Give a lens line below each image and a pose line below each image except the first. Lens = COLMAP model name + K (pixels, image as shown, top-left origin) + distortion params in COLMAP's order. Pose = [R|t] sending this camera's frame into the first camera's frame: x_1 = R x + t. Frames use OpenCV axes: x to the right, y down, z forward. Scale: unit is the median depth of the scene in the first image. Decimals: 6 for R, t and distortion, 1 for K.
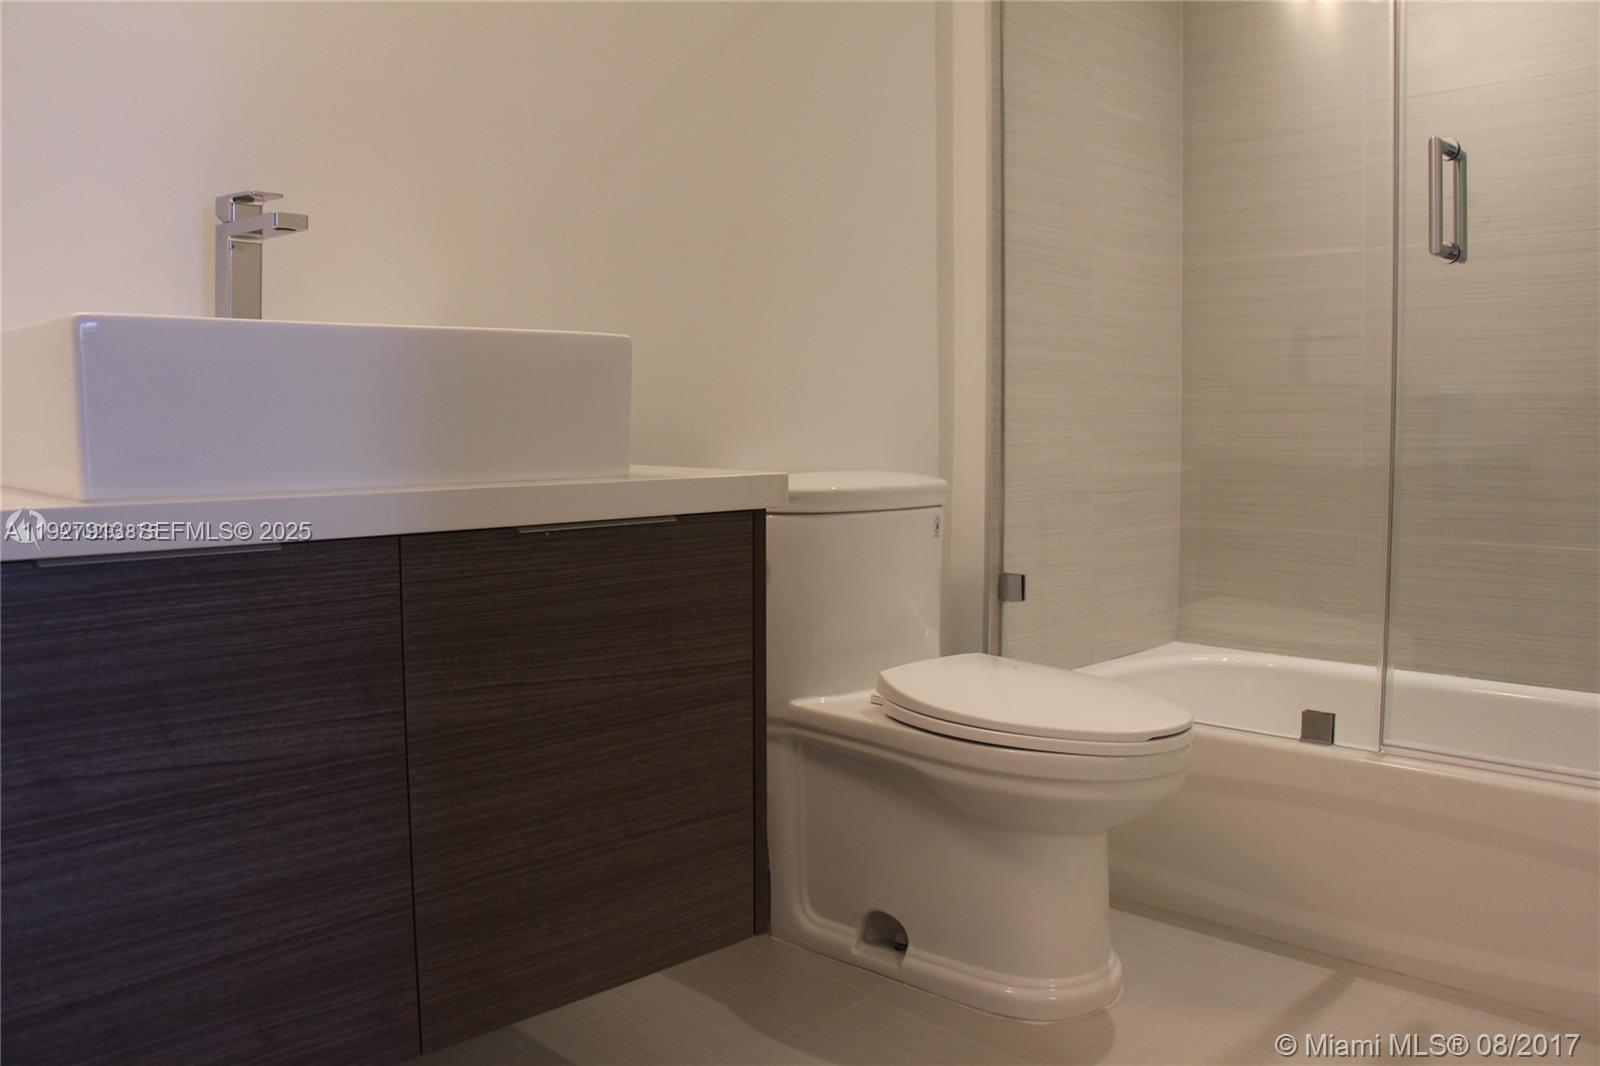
lens RADIAL K [[1293.9, 0, 802.1], [0, 1293.9, 526.1], [0, 0, 1]] dist [-0.173271, 0.130018]
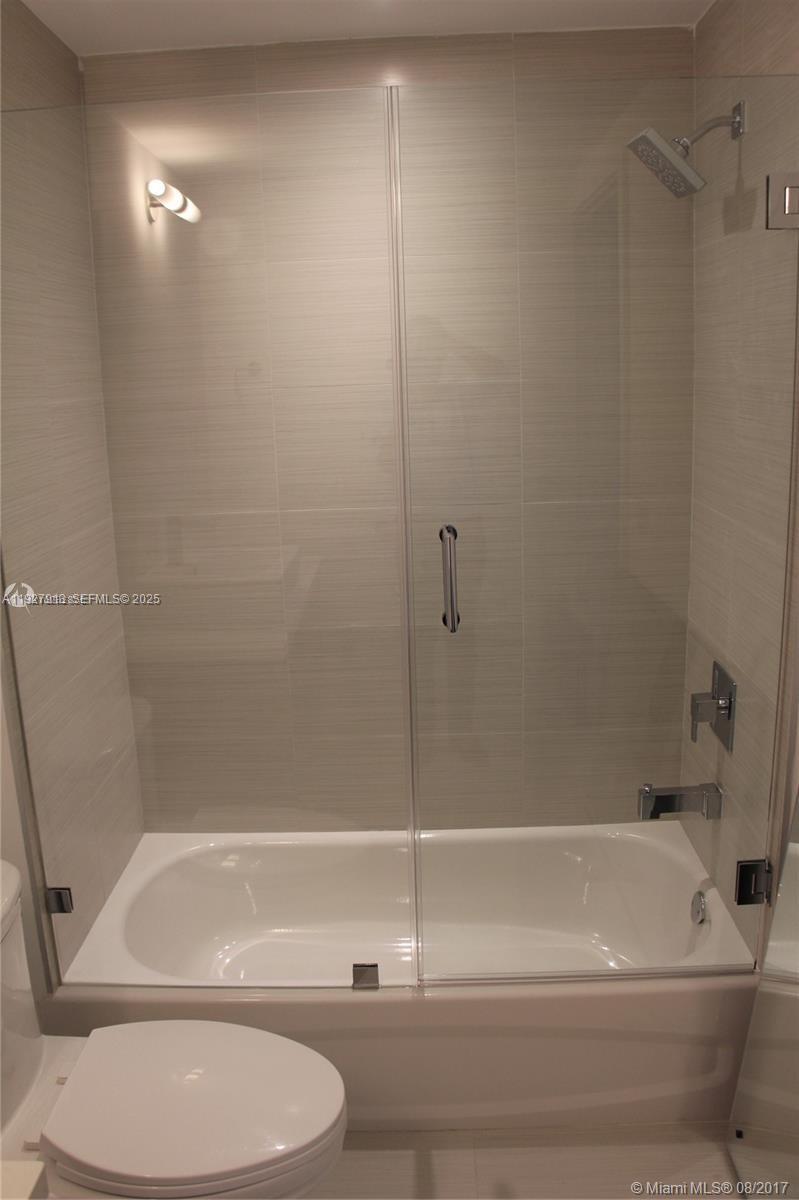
lens RADIAL K [[970.4, 0, 393.8], [0, 970.4, 603.5], [0, 0, 1]] dist [-0.173271, 0.130018]
pose [[0.718725, -0.181083, 0.671299, -0.137323], [0.085324, 0.981163, 0.173316, -0.365043], [-0.690039, -0.067289, 0.720638, 0.317850]]
